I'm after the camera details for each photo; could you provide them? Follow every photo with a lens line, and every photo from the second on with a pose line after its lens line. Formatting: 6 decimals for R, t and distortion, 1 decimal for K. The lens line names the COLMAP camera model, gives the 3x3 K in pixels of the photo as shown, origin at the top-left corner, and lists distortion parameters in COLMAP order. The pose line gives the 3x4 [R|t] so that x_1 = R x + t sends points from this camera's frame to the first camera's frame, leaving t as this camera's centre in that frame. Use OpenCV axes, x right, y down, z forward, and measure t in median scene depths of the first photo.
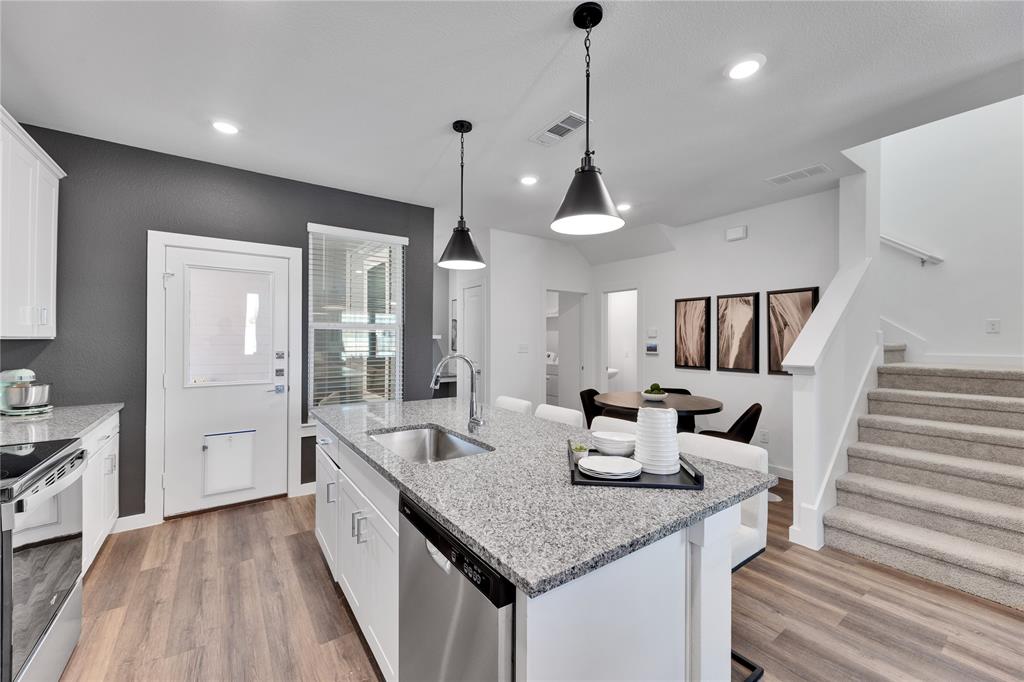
lens RADIAL K [[404.6, 0, 512.6], [0, 404.6, 338.2], [0, 0, 1]] dist [0.005382, 0.000270]
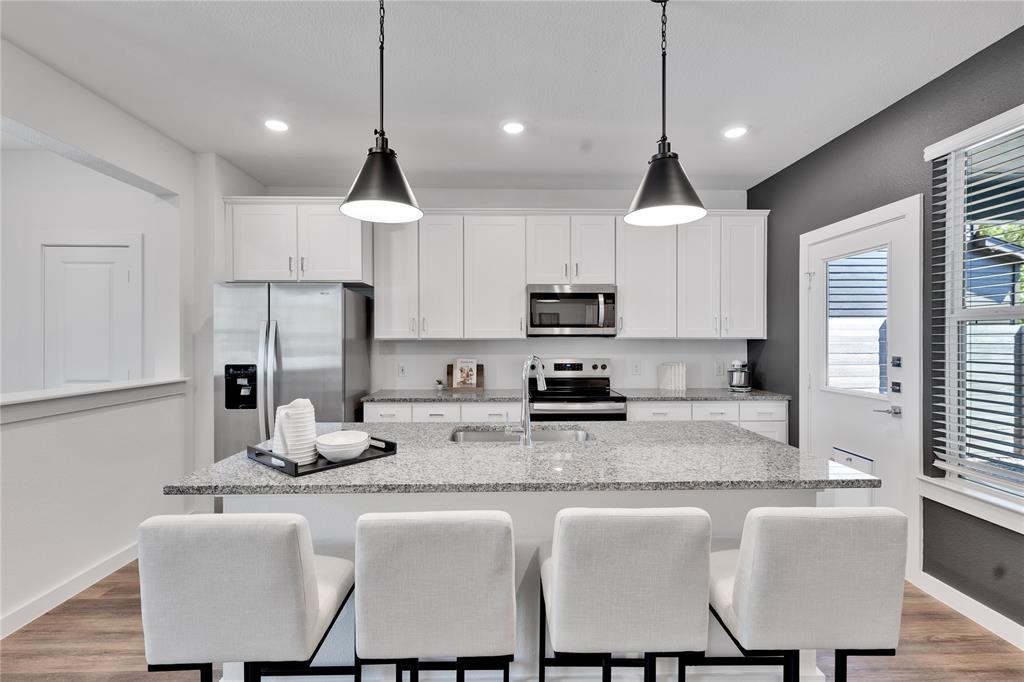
lens RADIAL K [[458.1, 0, 510.7], [0, 458.1, 339.7], [0, 0, 1]] dist [-0.000216, 0.000842]
pose [[-0.560402, 0.000460, -0.828221, 0.357381], [0.001980, 0.999998, -0.000784, 0.002706], [0.828218, -0.002079, -0.560402, 0.741741]]
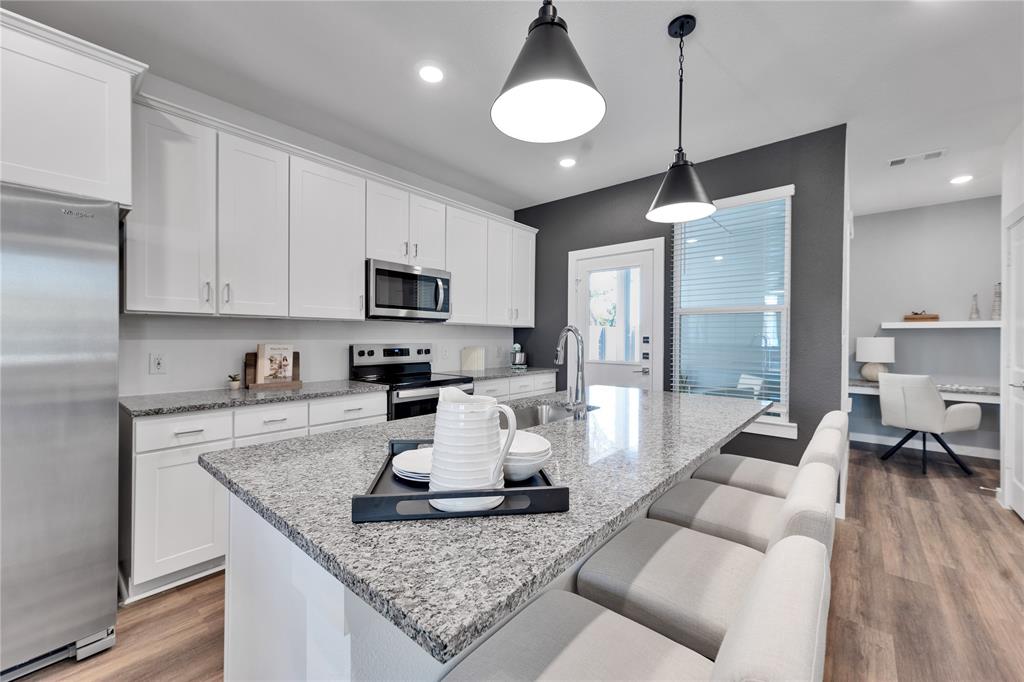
lens RADIAL K [[404.6, 0, 511.7], [0, 404.6, 338.7], [0, 0, 1]] dist [0.005382, 0.000270]
pose [[0.241660, 0.001932, -0.970359, 0.326956], [-0.002797, 0.999995, 0.001294, 0.031268], [0.970357, 0.002402, 0.241664, 0.322080]]
